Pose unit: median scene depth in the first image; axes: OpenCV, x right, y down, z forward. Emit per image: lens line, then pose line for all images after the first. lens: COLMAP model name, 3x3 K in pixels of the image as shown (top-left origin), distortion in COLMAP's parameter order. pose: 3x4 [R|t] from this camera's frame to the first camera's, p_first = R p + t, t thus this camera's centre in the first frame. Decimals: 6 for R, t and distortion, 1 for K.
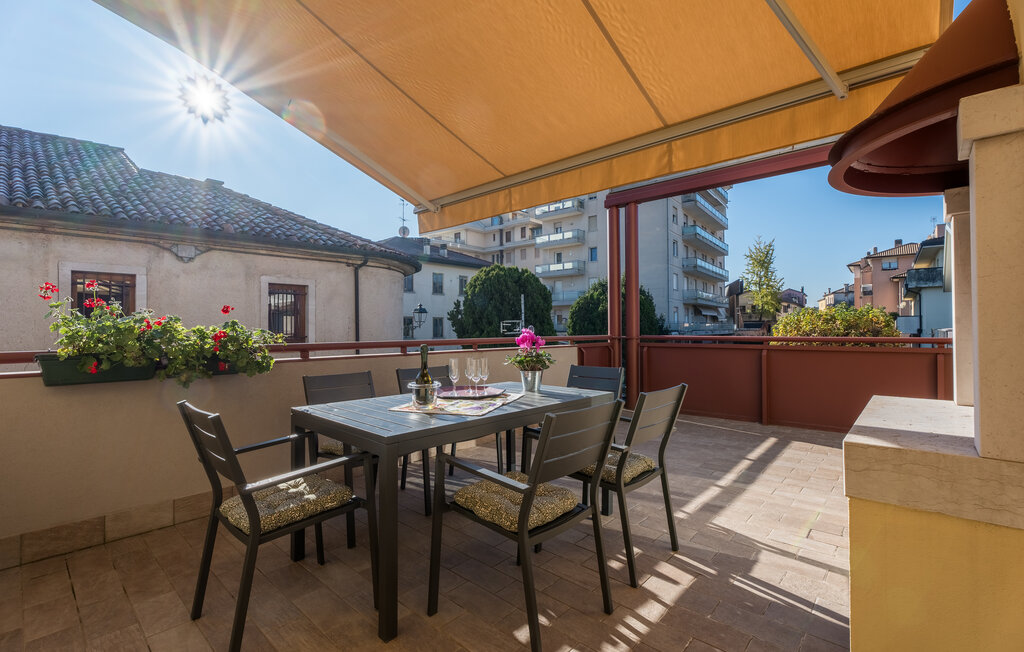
lens RADIAL K [[465.0, 0, 512.0], [0, 465.0, 326.0], [0, 0, 1]] dist [-0.022131, -0.000039]
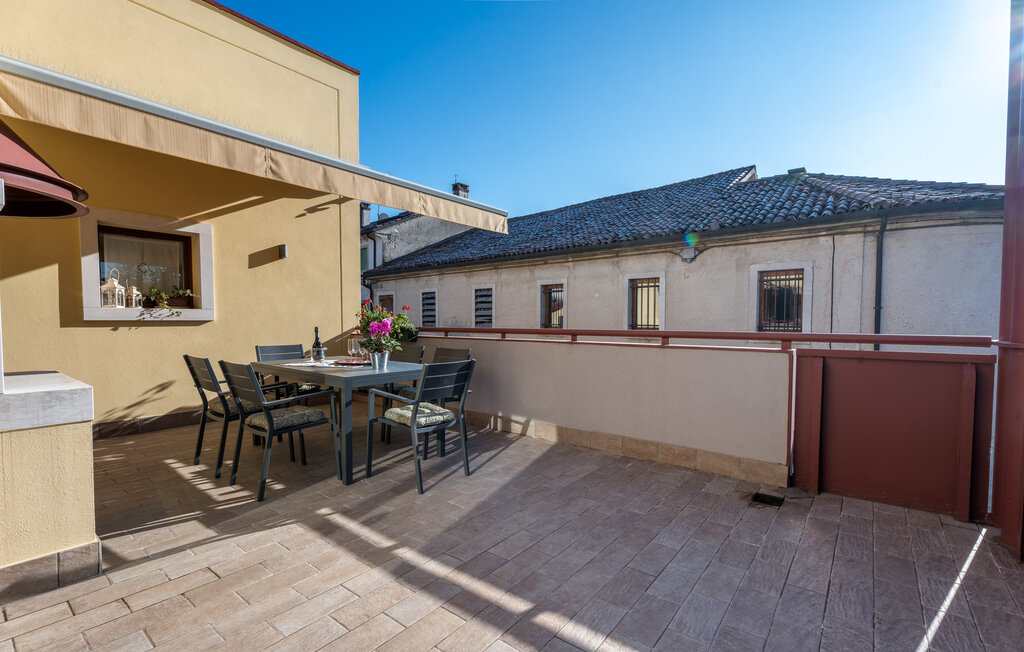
lens RADIAL K [[443.6, 0, 509.4], [0, 443.6, 343.1], [0, 0, 1]] dist [-0.001720, -0.000069]
pose [[0.060350, 0.056434, -0.996581, 1.037920], [0.008948, 0.998330, 0.057075, 0.005626], [0.998137, -0.012362, 0.059744, 1.069334]]
